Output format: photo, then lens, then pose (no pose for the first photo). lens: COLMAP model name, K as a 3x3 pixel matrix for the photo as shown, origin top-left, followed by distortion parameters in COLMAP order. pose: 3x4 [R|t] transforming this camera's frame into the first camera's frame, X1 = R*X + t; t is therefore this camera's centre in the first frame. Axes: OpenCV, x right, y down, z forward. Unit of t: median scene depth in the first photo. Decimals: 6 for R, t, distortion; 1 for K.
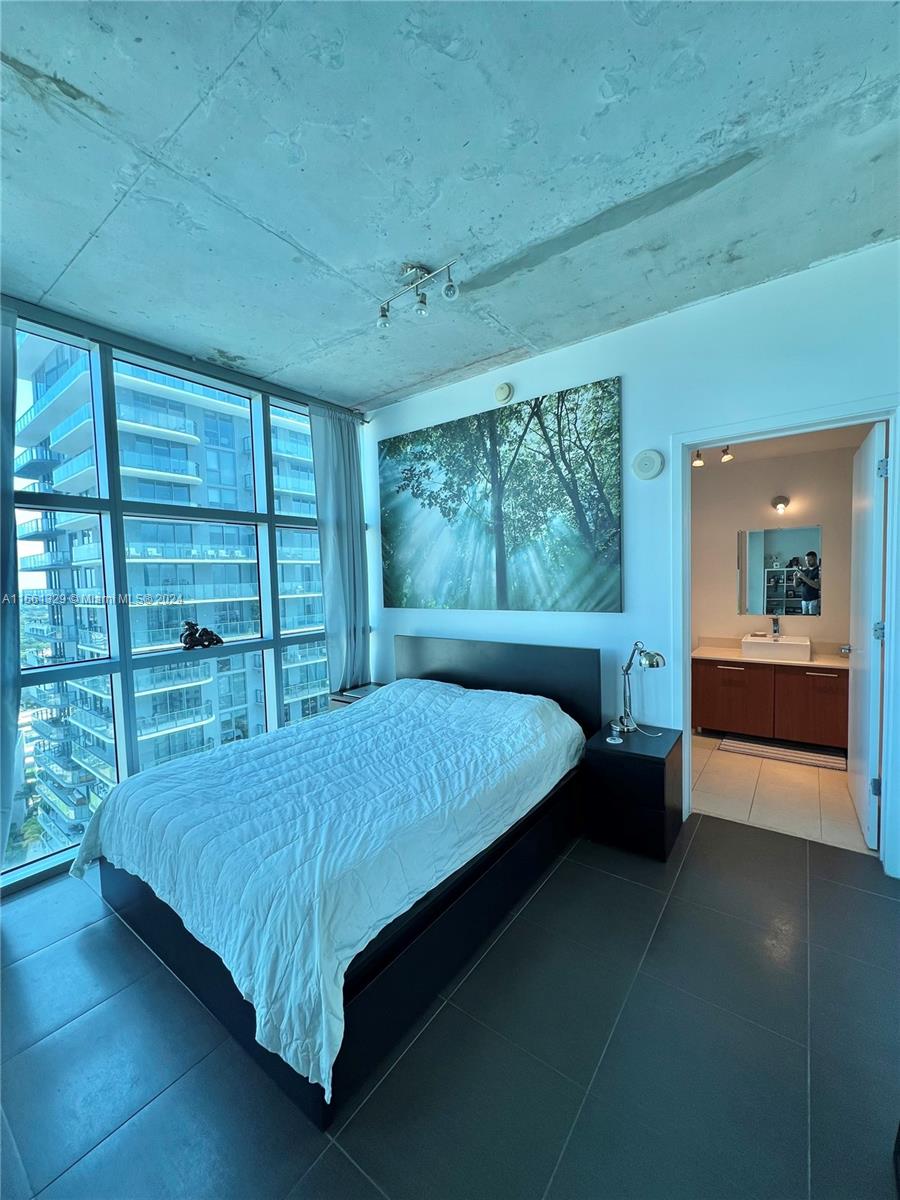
lens RADIAL K [[475.4, 0, 450.0], [0, 475.4, 600.0], [0, 0, 1]] dist [-0.000425, -0.000016]
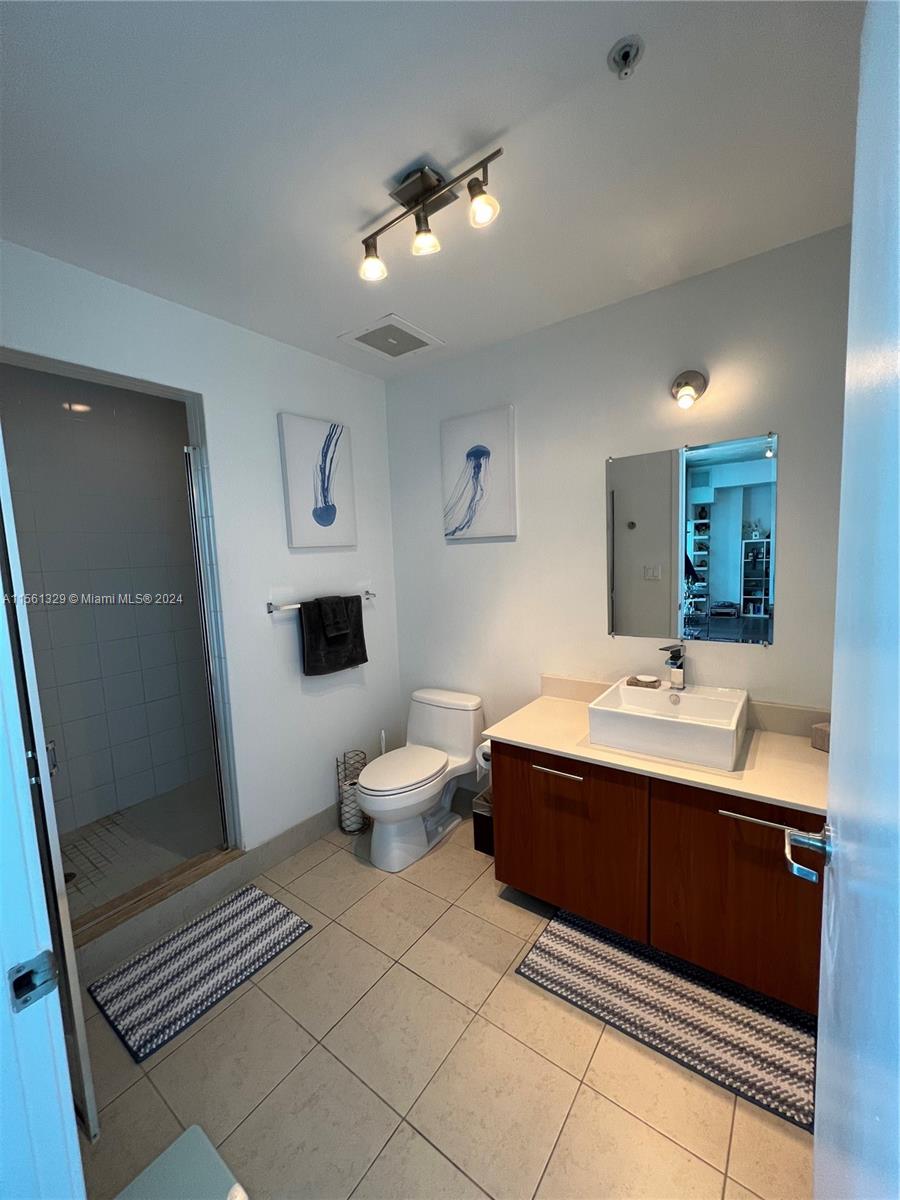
lens RADIAL K [[479.3, 0, 450.0], [0, 479.3, 600.0], [0, 0, 1]] dist [0.000754, 0.000188]
pose [[0.999886, -0.011966, 0.009249, 0.477653], [0.011481, 0.998642, 0.050808, -0.034612], [-0.009845, -0.050696, 0.998666, 0.561858]]
